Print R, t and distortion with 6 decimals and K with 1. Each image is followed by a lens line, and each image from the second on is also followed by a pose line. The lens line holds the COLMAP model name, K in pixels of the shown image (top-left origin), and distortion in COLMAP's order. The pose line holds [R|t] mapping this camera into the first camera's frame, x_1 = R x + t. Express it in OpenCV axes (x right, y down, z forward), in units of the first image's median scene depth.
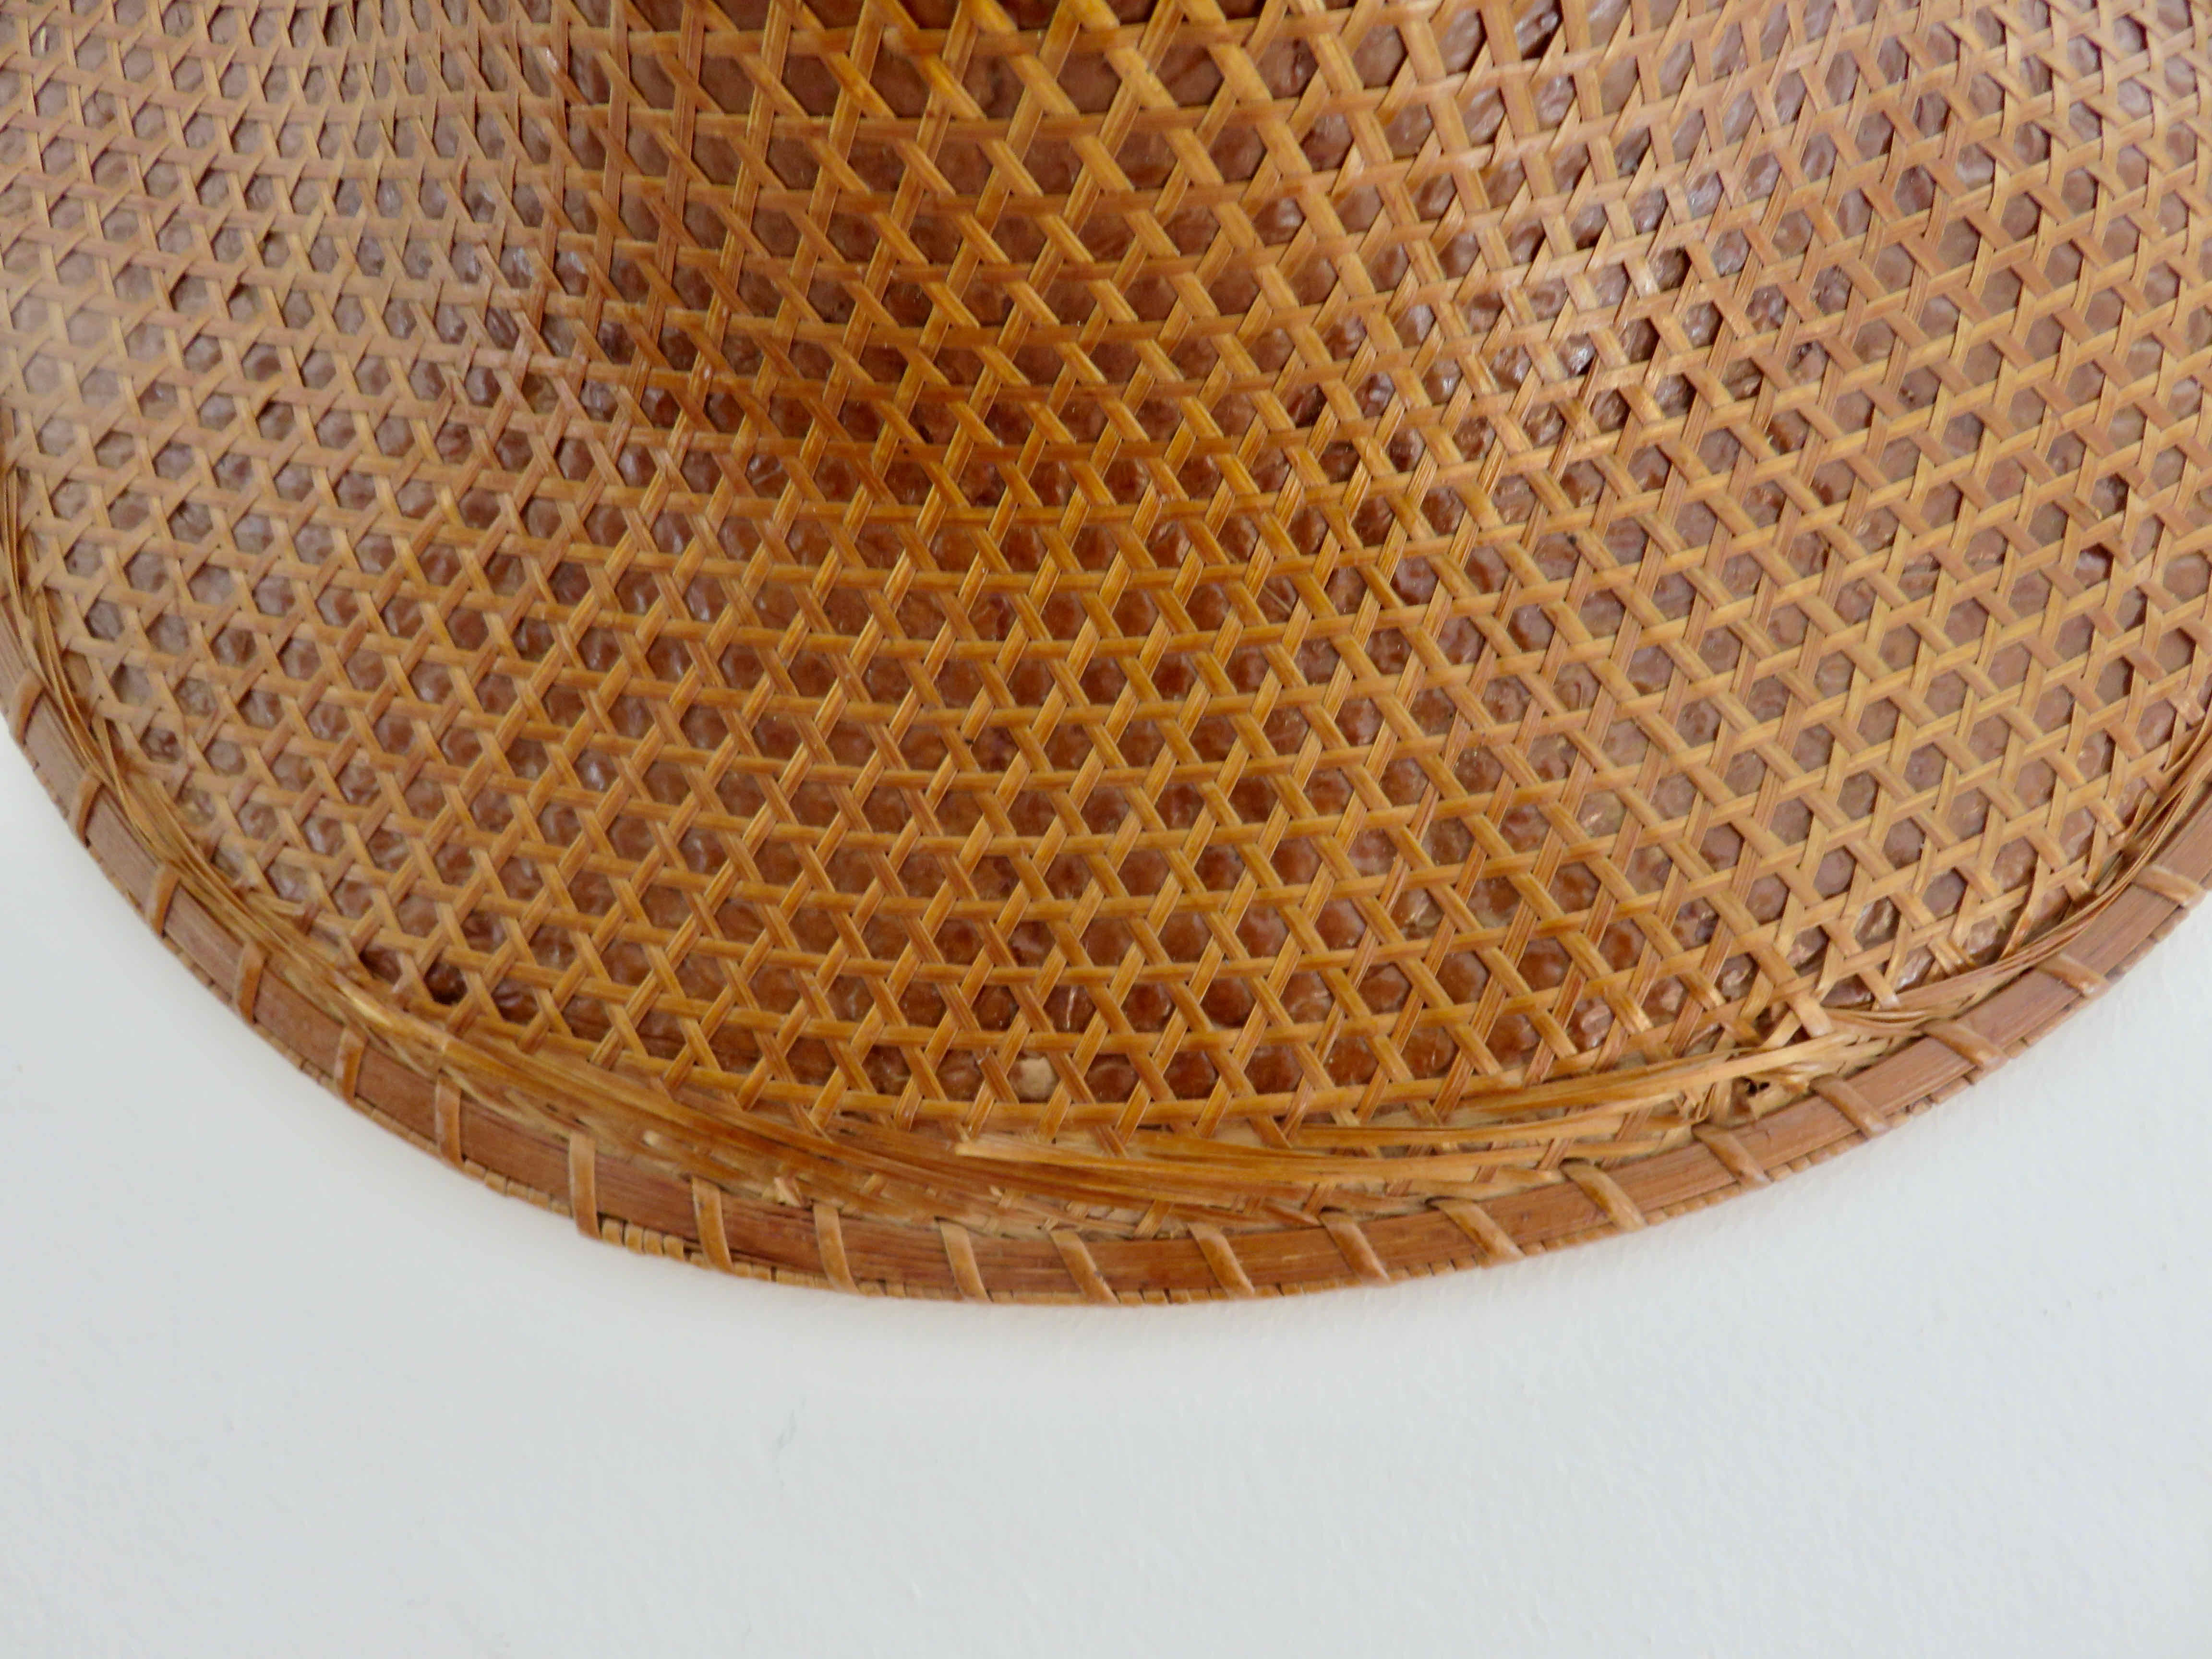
lens RADIAL K [[1648.8, 0, 1117.6], [0, 1648.8, 853.2], [0, 0, 1]] dist [-0.005717, -0.001022]
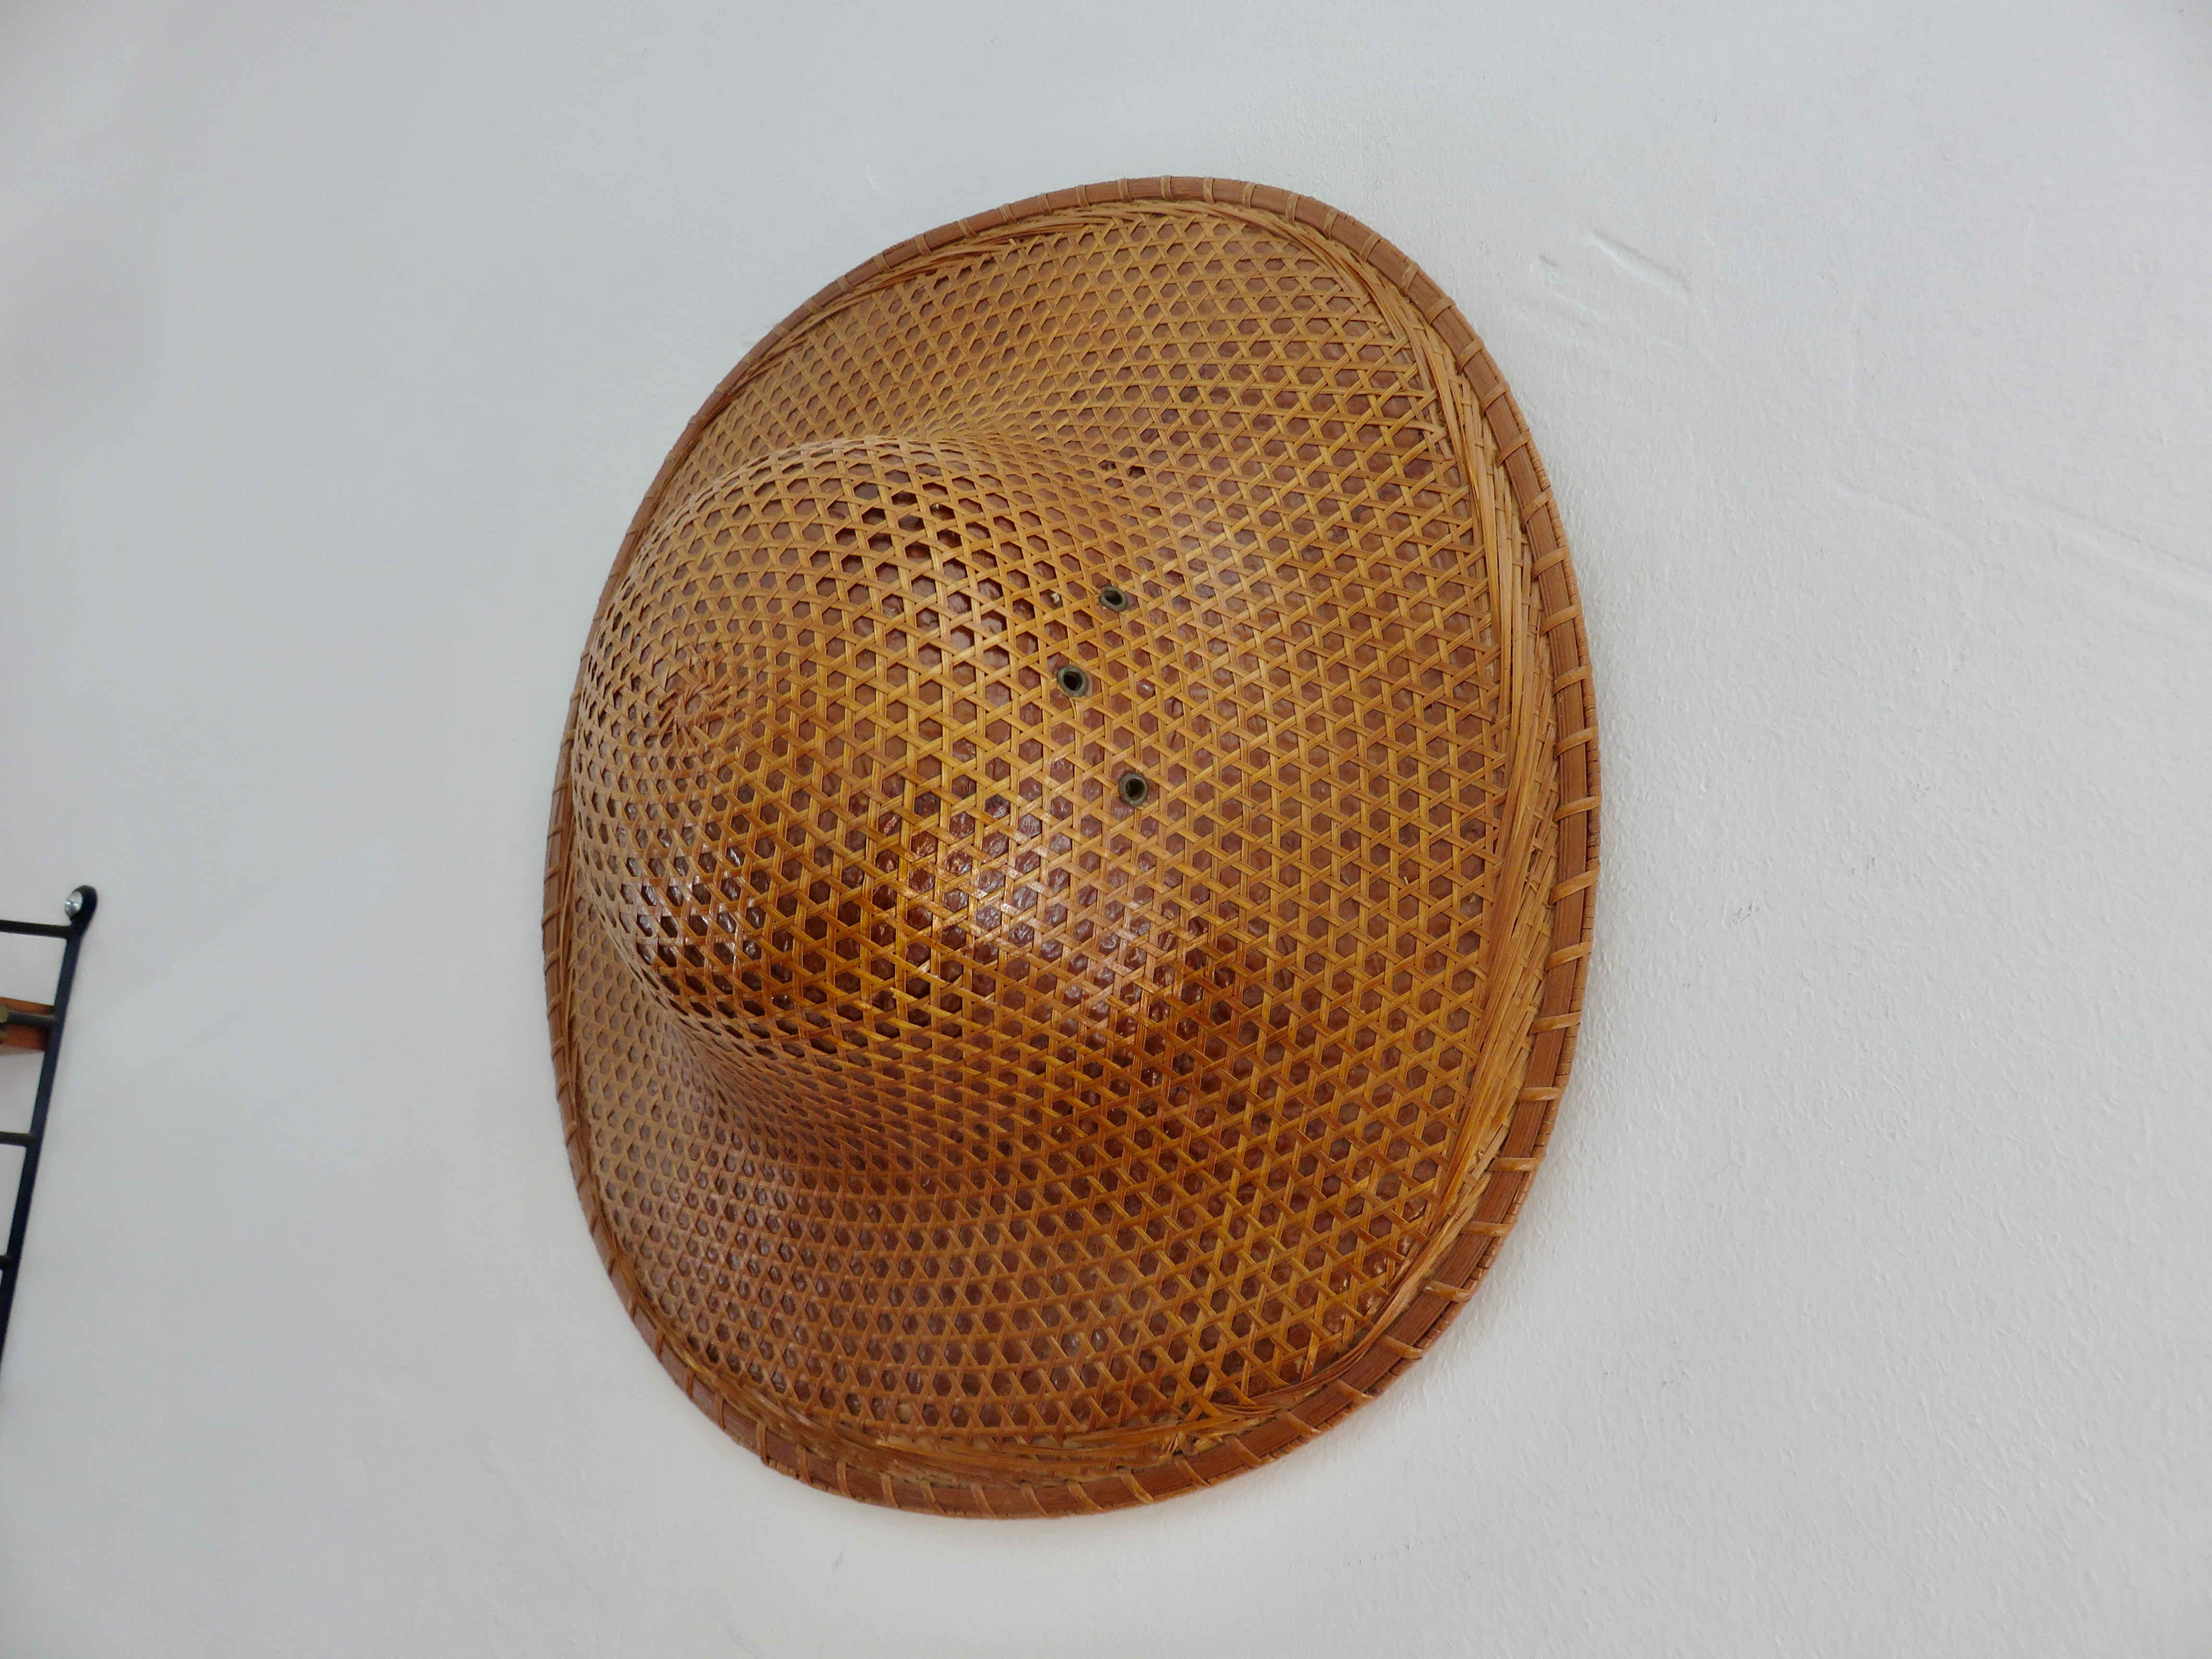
lens RADIAL K [[1648.8, 0, 1113.0], [0, 1648.8, 829.8], [0, 0, 1]] dist [-0.005717, -0.001022]
pose [[0.885492, -0.096080, -0.454613, 1.335009], [0.065054, 0.994387, -0.083445, -0.463195], [0.460079, 0.044315, 0.886771, -0.946514]]
